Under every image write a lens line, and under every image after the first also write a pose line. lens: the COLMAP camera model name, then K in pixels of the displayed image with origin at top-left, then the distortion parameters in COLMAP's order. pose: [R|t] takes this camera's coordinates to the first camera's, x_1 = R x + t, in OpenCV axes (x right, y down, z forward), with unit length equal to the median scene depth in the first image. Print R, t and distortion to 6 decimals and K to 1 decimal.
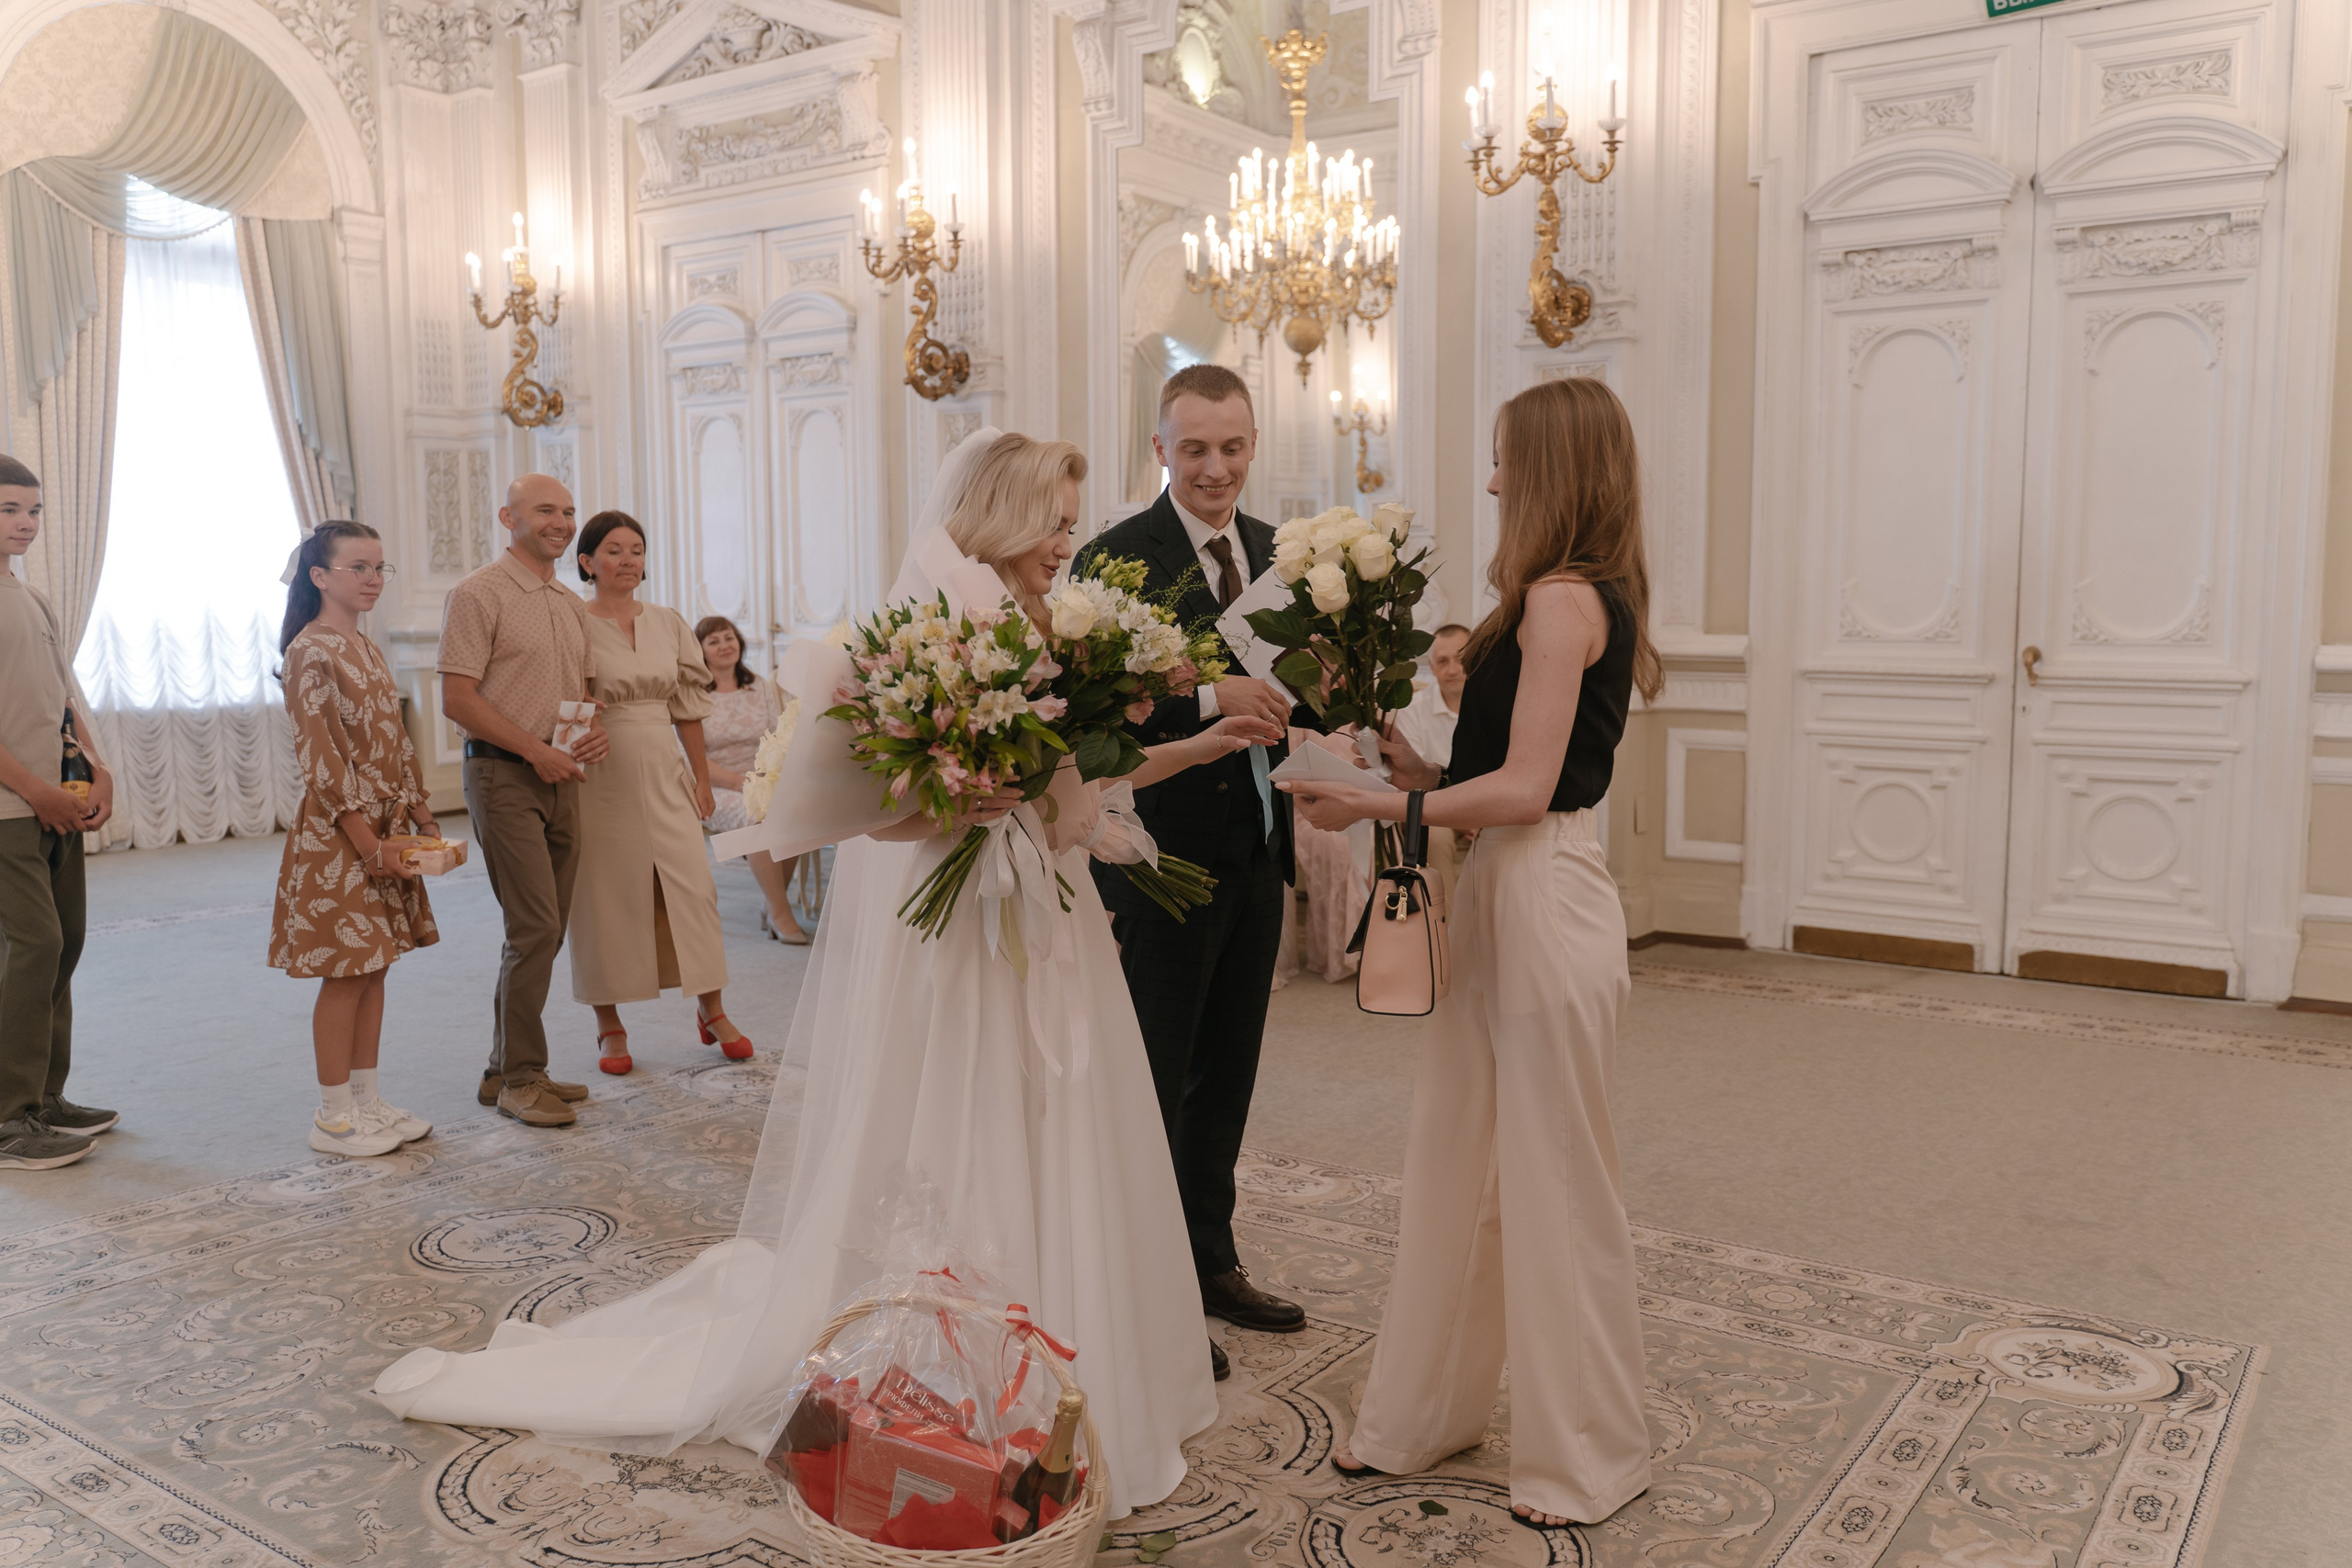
lens RADIAL K [[1867.6, 0, 1175.8], [0, 1867.6, 783.7], [0, 0, 1]] dist [-0.017392, 0.003902]
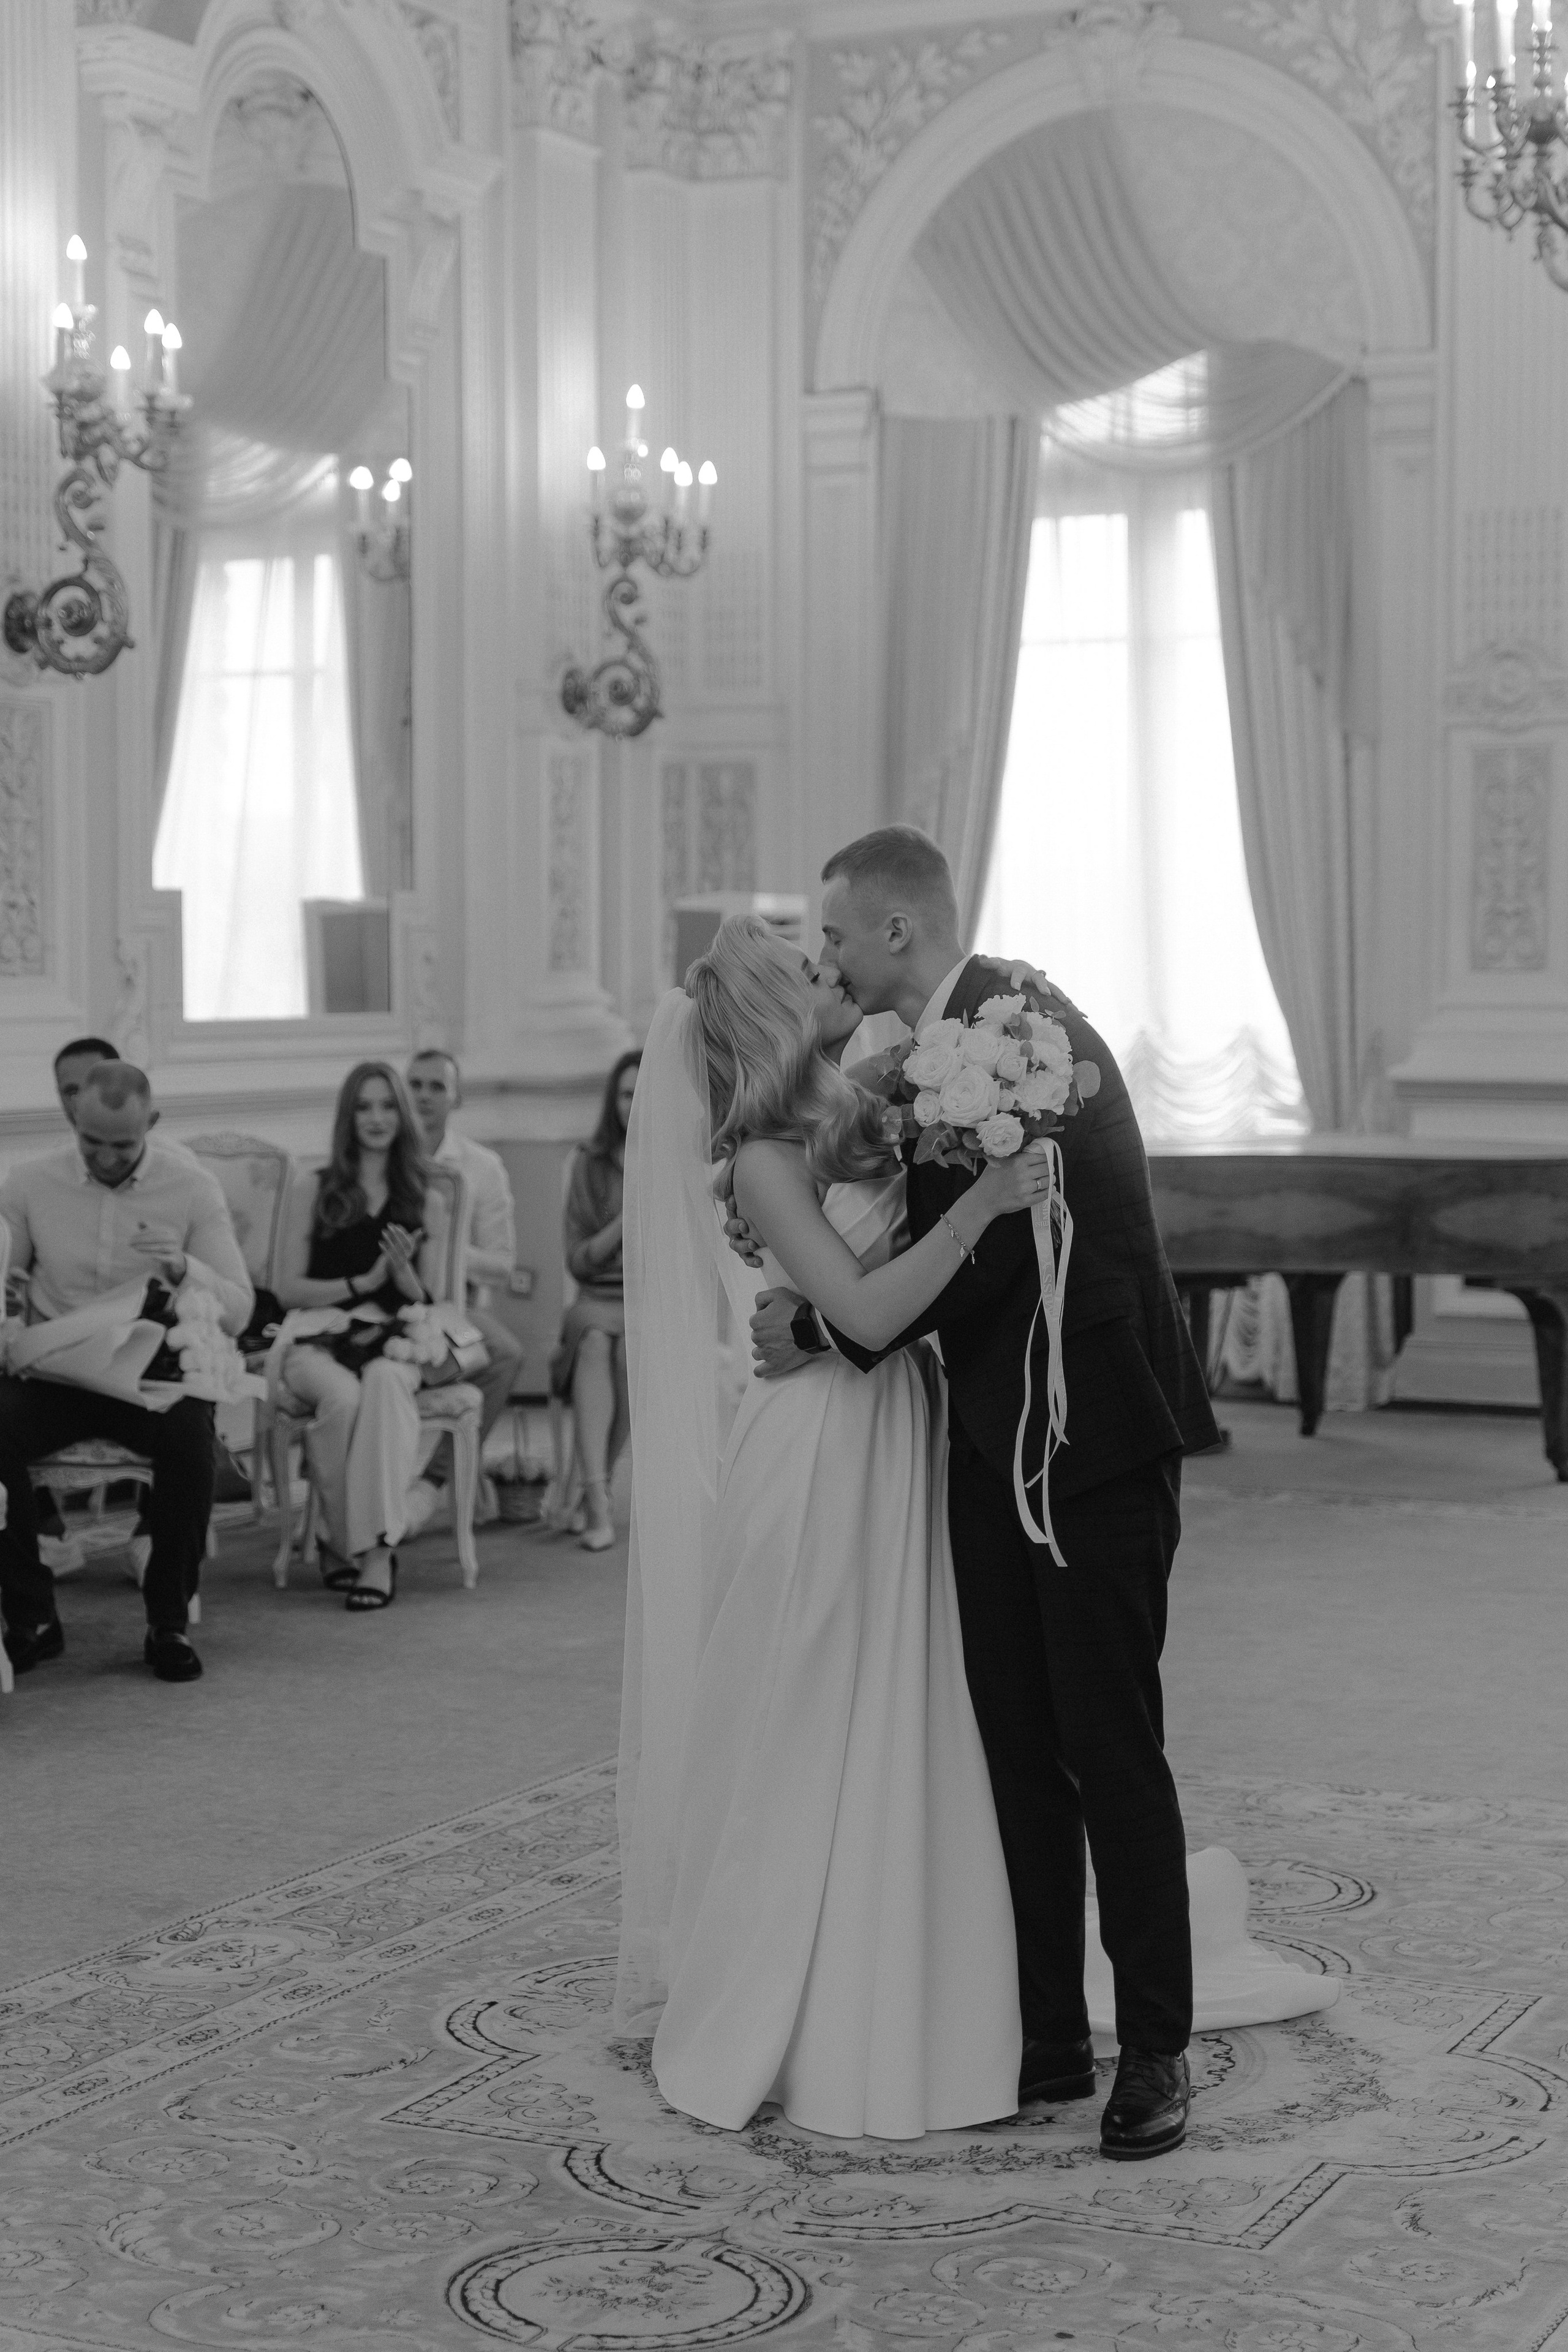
lens RADIAL K [[3974.6, 0, 751.8], [0, 3974.6, 1134.1], [0, 0, 1]] dist [0.055022, -0.085106]
pose [[0.170289, 0.043920, -0.984415, 0.697889], [-0.097896, 0.994818, 0.027450, -0.053727], [0.980519, 0.091696, 0.173706, 0.270521]]
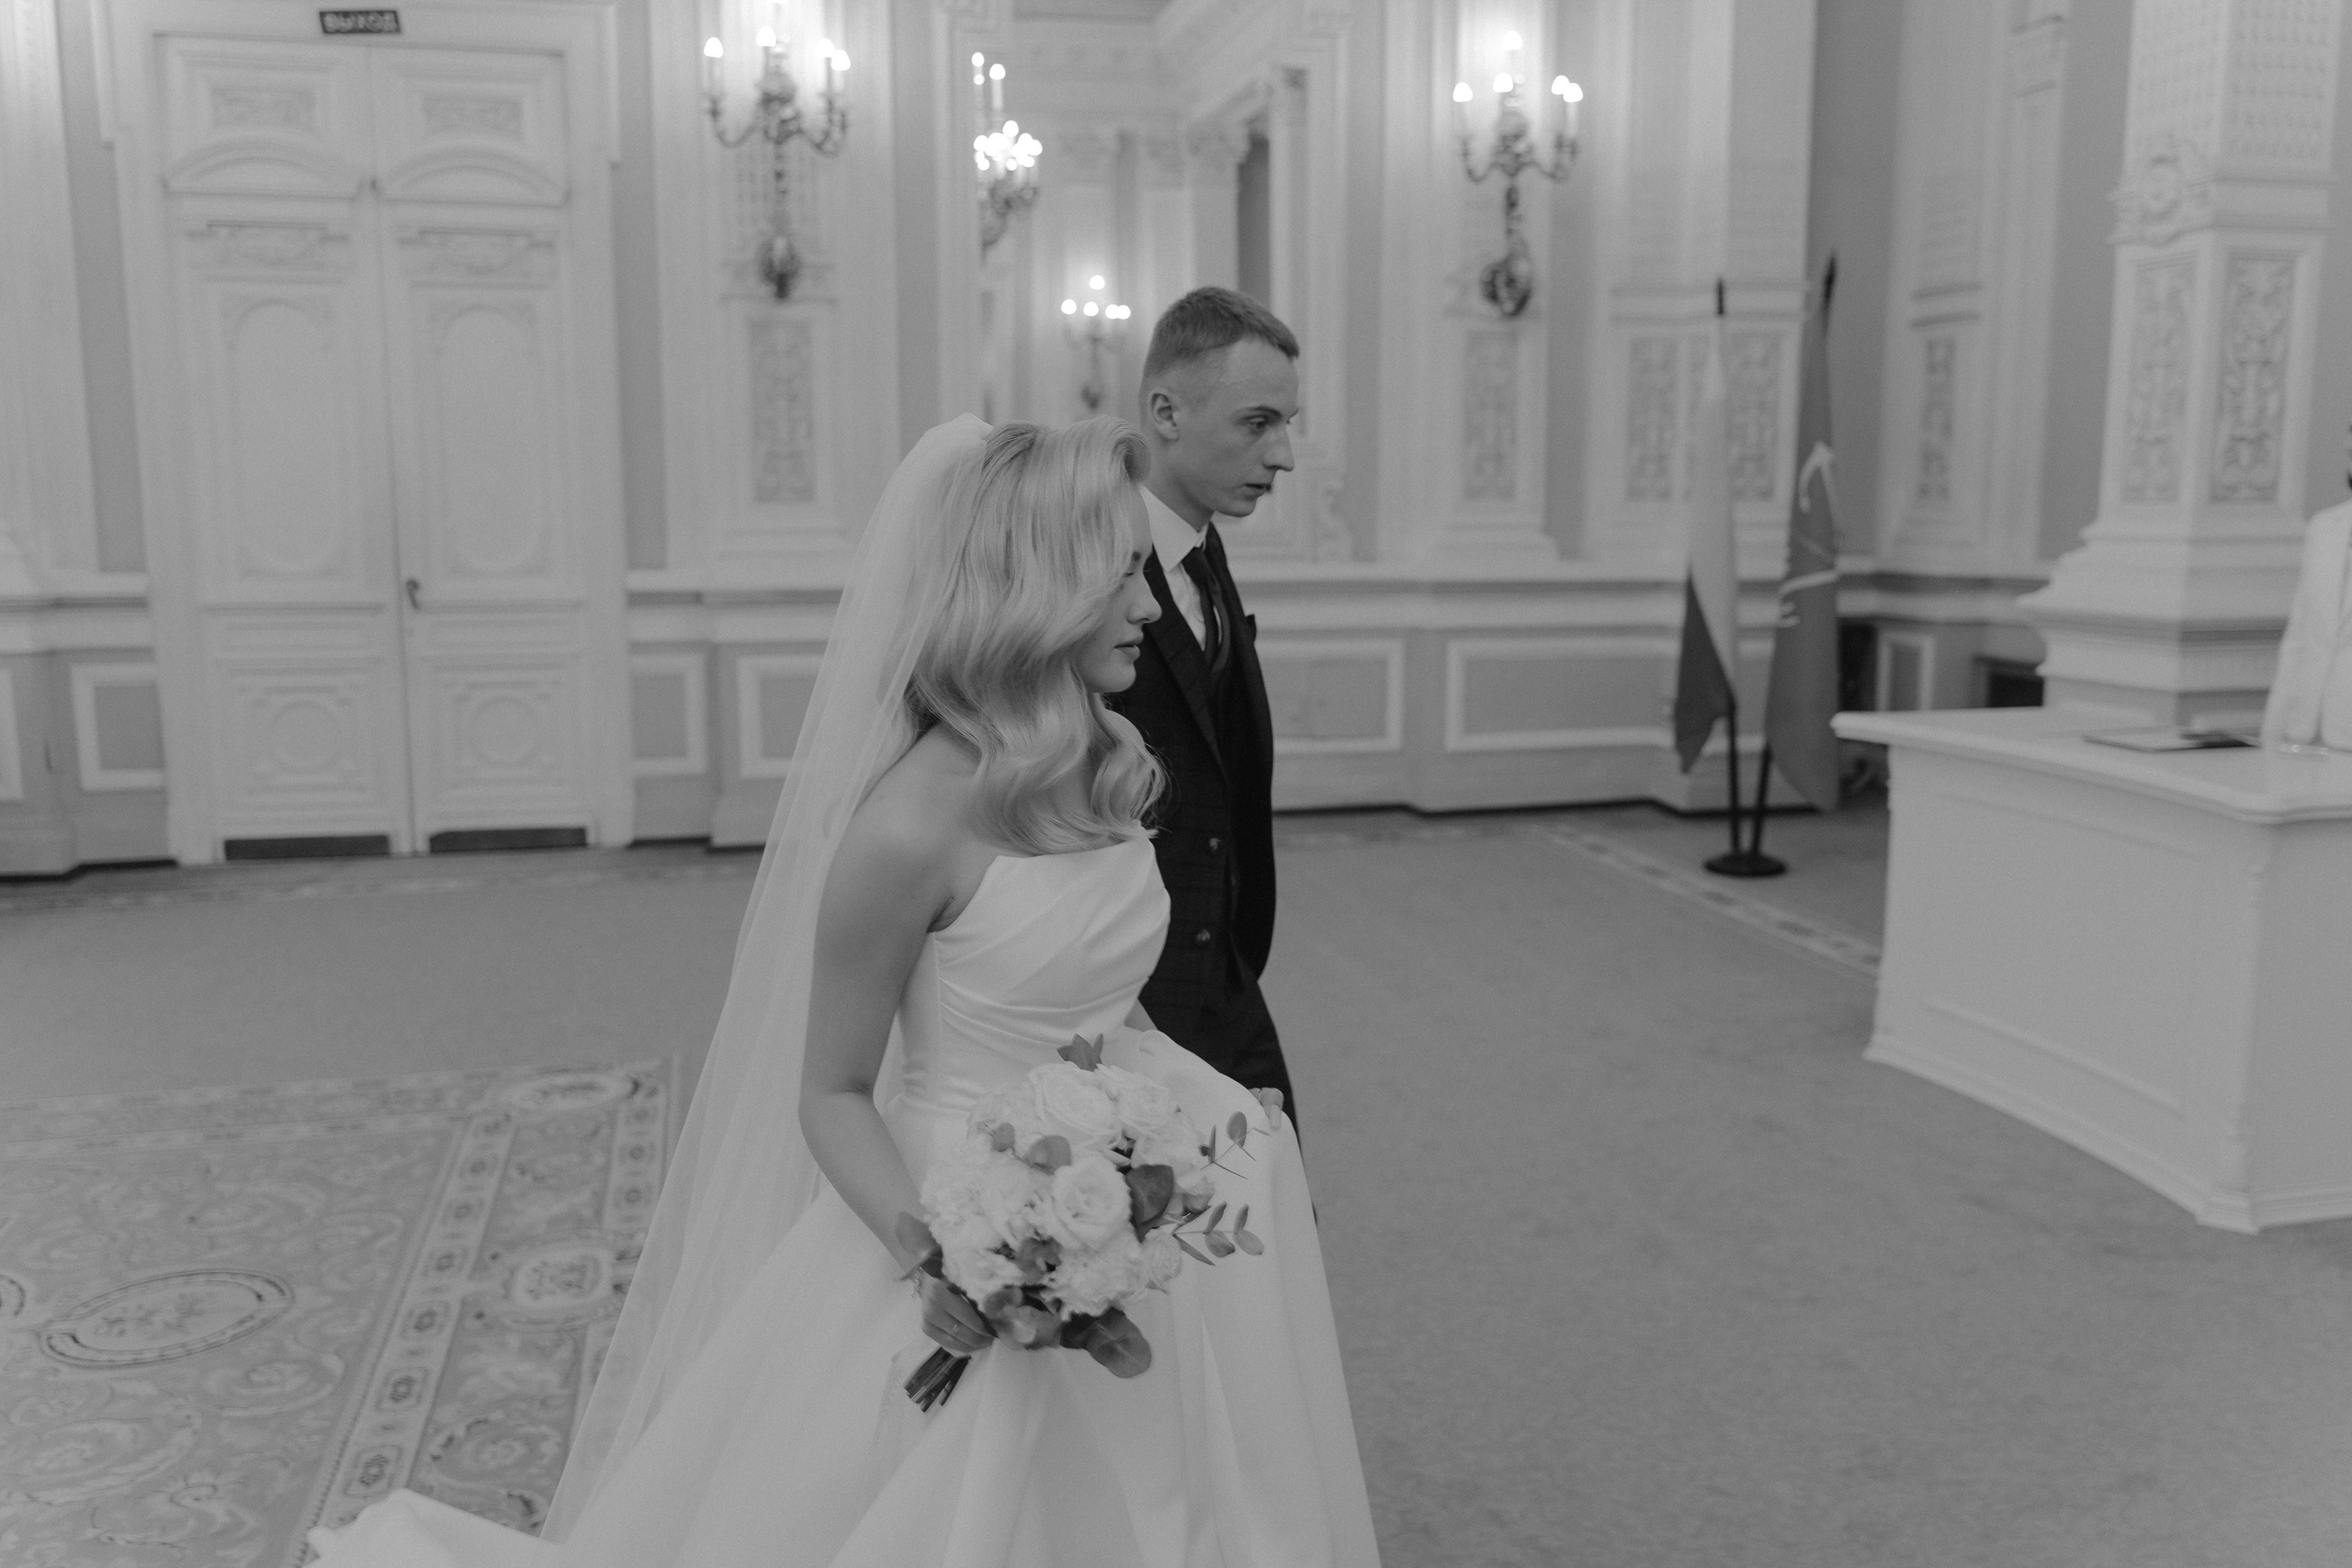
lens RADIAL K [[1871.6, 0, 1174.5], [0, 1871.6, 769.6], [0, 0, 1]] dist [-0.004056, -0.008893]
pose [[0.648764, -0.106660, 0.753478, -0.128369], [0.076415, 0.994255, 0.074948, -0.003766], [-0.757144, 0.008953, 0.653187, -0.141575]]
